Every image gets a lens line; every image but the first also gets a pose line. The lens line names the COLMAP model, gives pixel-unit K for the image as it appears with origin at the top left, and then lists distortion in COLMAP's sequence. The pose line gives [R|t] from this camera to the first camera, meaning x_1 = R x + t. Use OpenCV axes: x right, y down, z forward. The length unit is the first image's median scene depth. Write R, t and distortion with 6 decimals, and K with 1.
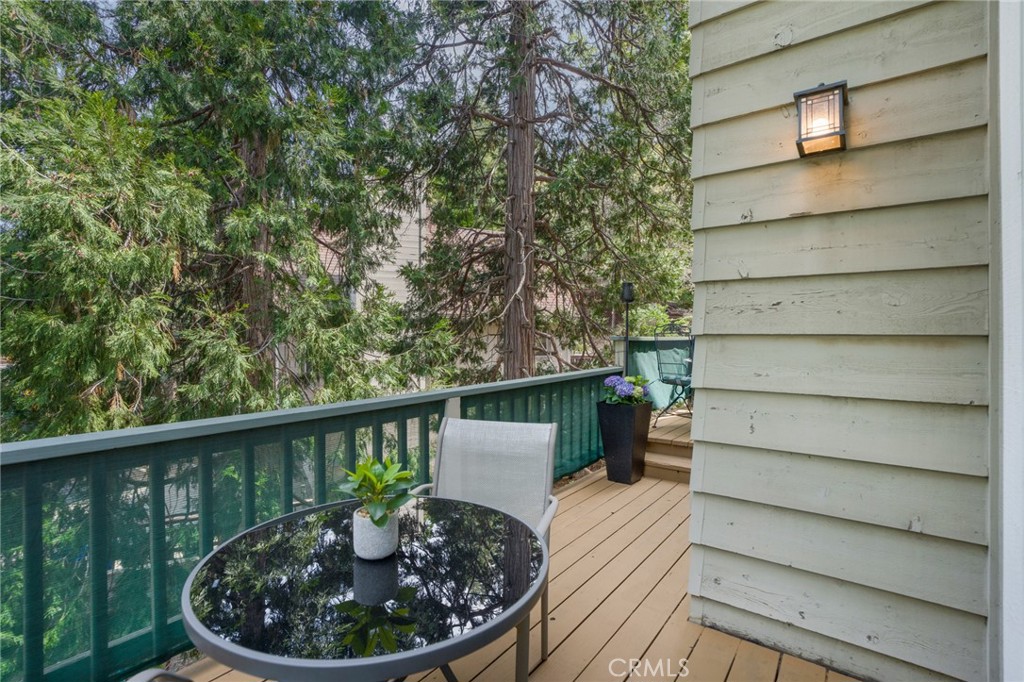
lens RADIAL K [[475.2, 0, 512.0], [0, 475.2, 341.0], [0, 0, 1]] dist [-0.000847, 0.000587]
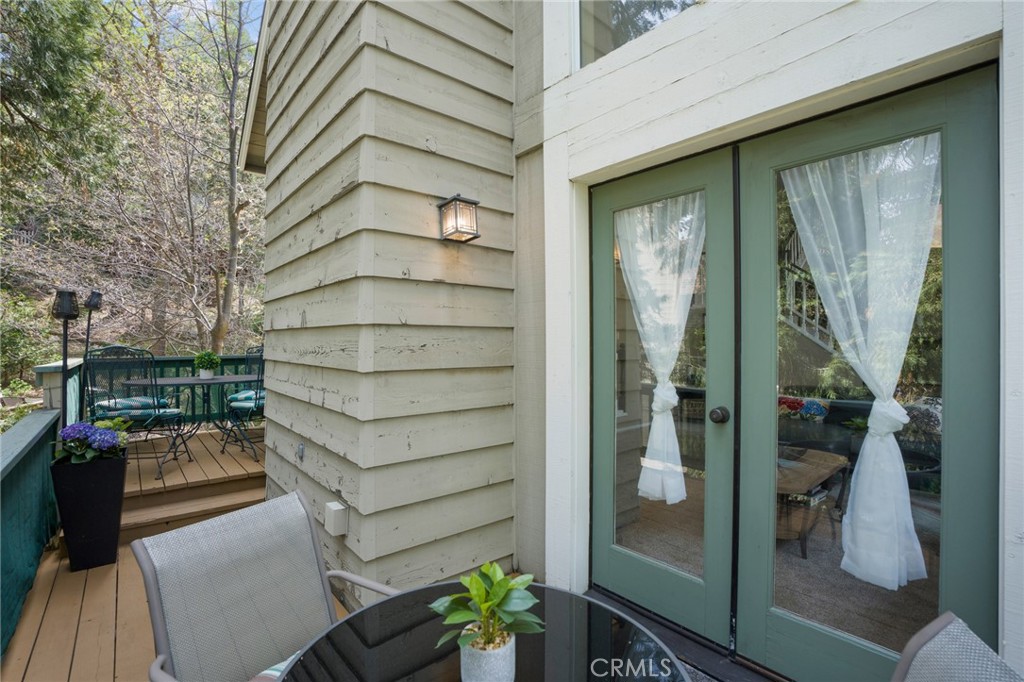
lens RADIAL K [[475.2, 0, 512.0], [0, 475.2, 341.0], [0, 0, 1]] dist [-0.000847, 0.000587]
pose [[0.240615, -0.014603, 0.970511, -0.661998], [0.000213, 0.999888, 0.014992, -0.113683], [-0.970621, -0.003400, 0.240592, 0.466132]]
